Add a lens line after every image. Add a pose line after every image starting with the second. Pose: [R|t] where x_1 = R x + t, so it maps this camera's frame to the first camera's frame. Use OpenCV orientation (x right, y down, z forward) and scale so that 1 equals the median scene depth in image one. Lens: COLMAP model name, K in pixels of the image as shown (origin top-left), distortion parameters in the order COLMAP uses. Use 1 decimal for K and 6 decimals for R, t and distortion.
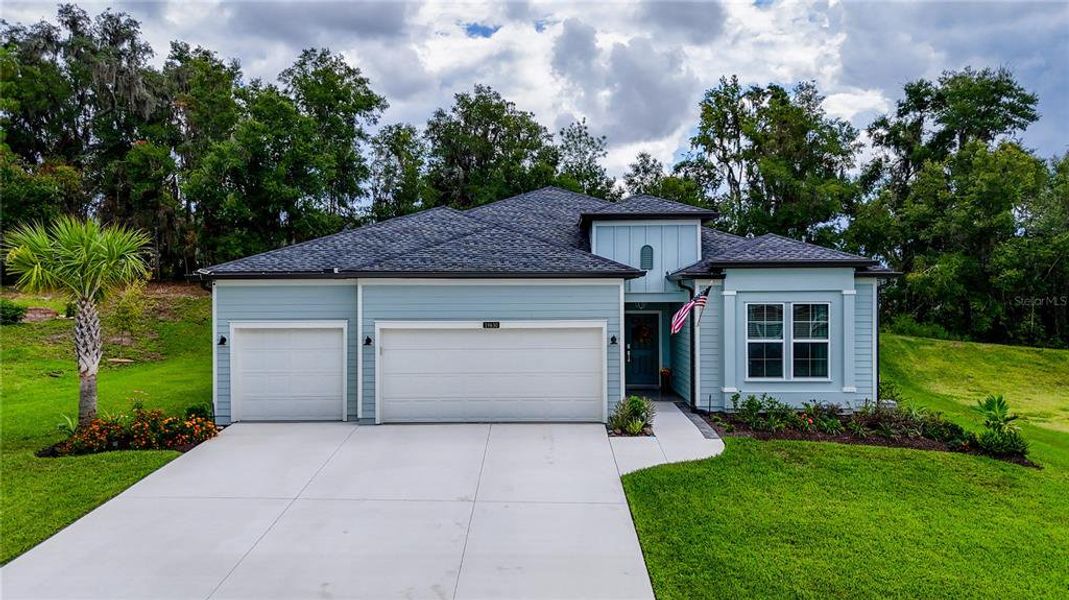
lens RADIAL K [[730.1, 0, 534.5], [0, 730.1, 300.0], [0, 0, 1]] dist [0.041687, -0.000378]
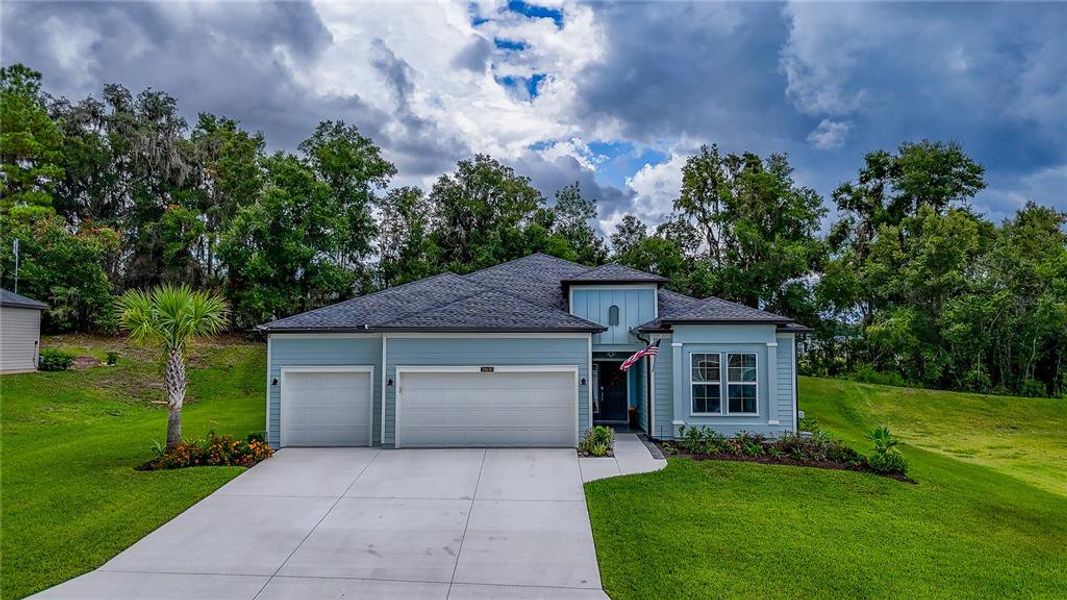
lens RADIAL K [[728.7, 0, 533.5], [0, 728.7, 300.0], [0, 0, 1]] dist [0.041687, -0.000378]
pose [[0.999997, 0.002470, -0.000365, 0.007845], [-0.002489, 0.997779, -0.066565, -0.000911], [0.000200, 0.066565, 0.997782, -0.100953]]
